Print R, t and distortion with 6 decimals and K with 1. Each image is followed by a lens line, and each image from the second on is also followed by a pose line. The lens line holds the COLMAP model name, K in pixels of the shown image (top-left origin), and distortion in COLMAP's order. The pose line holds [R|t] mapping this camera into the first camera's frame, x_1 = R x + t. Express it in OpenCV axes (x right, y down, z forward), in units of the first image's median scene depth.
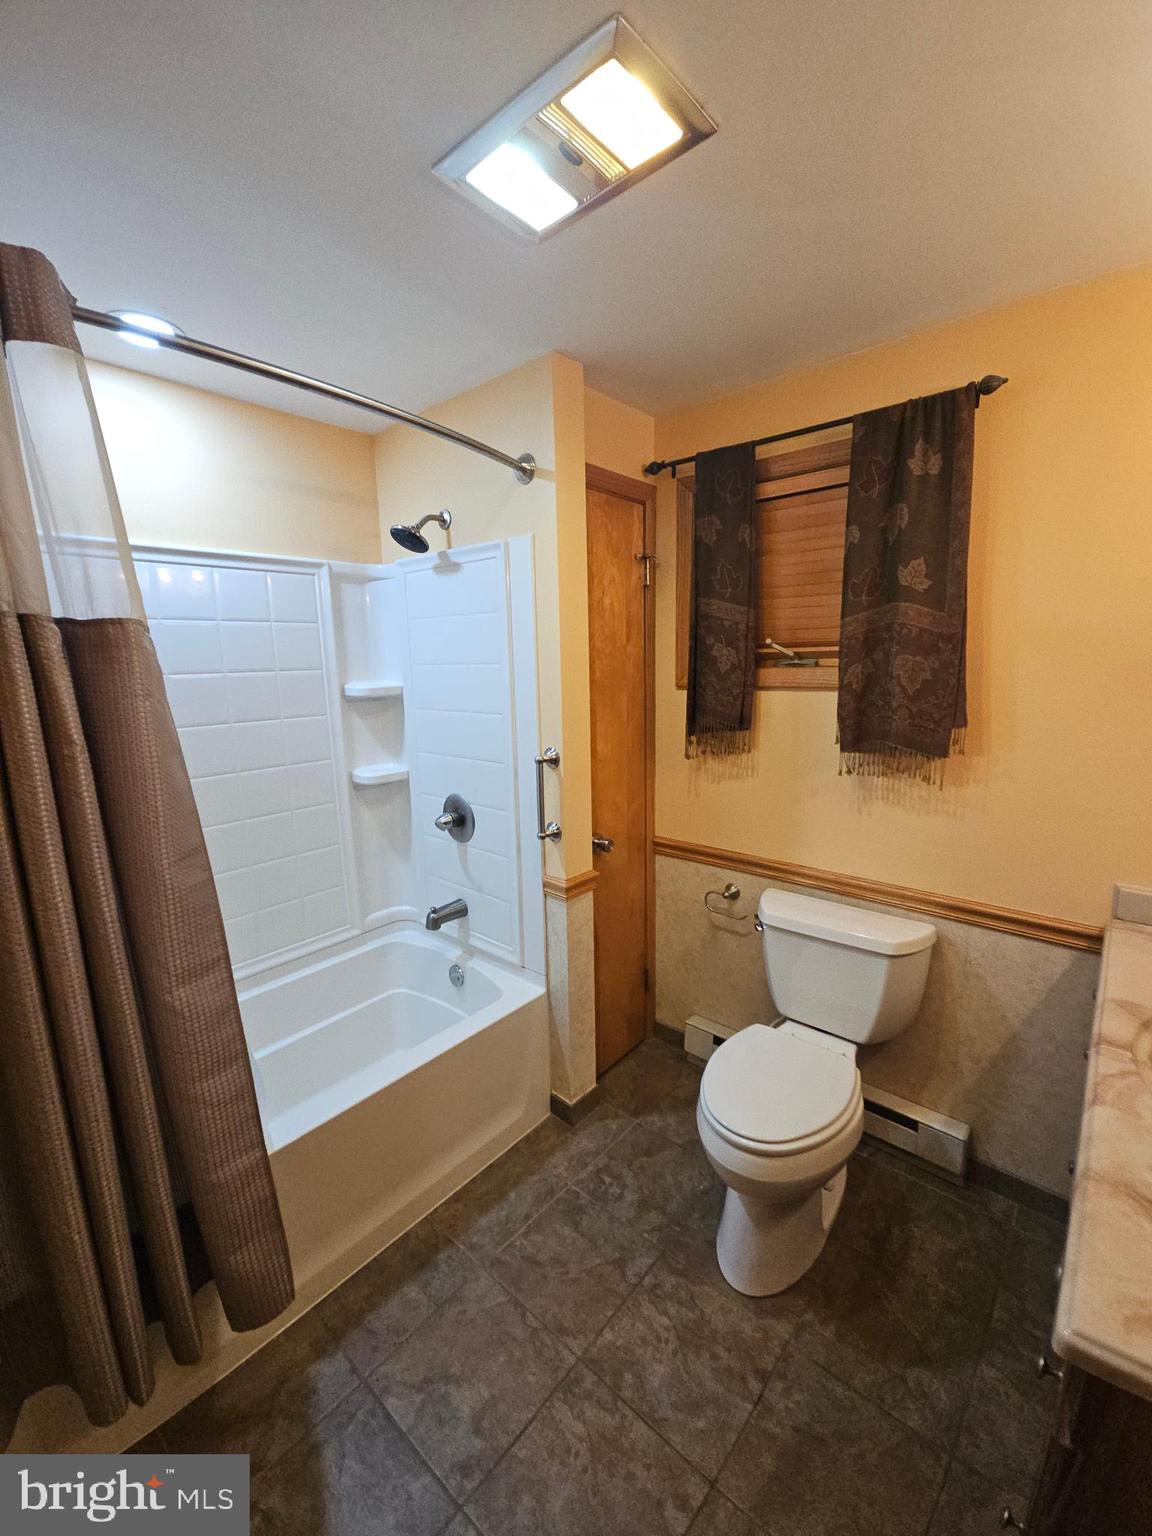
lens RADIAL K [[621.5, 0, 585.0], [0, 621.5, 772.2], [0, 0, 1]] dist [-0.003299, 0.000696]
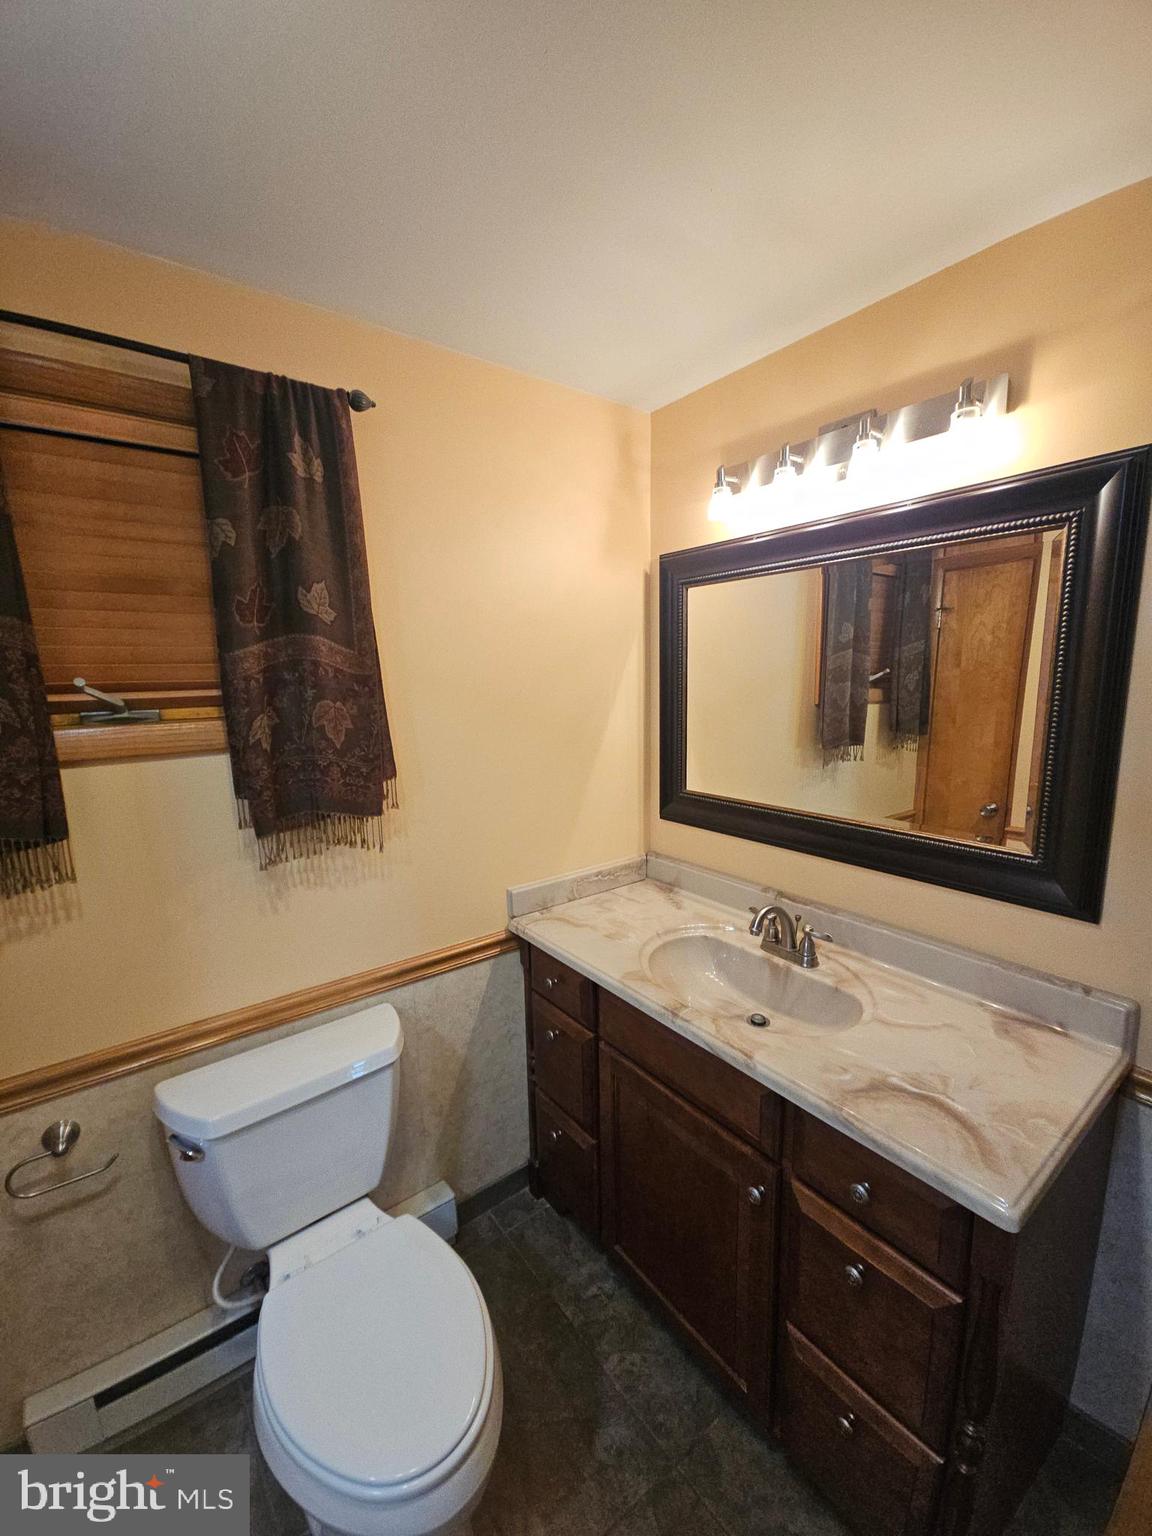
lens RADIAL K [[621.5, 0, 580.7], [0, 621.5, 773.1], [0, 0, 1]] dist [-0.003299, 0.000696]
pose [[0.205684, -0.139060, 0.968688, -0.191119], [0.192112, 0.976330, 0.099365, -0.106790], [-0.959576, 0.165659, 0.227531, 0.485189]]
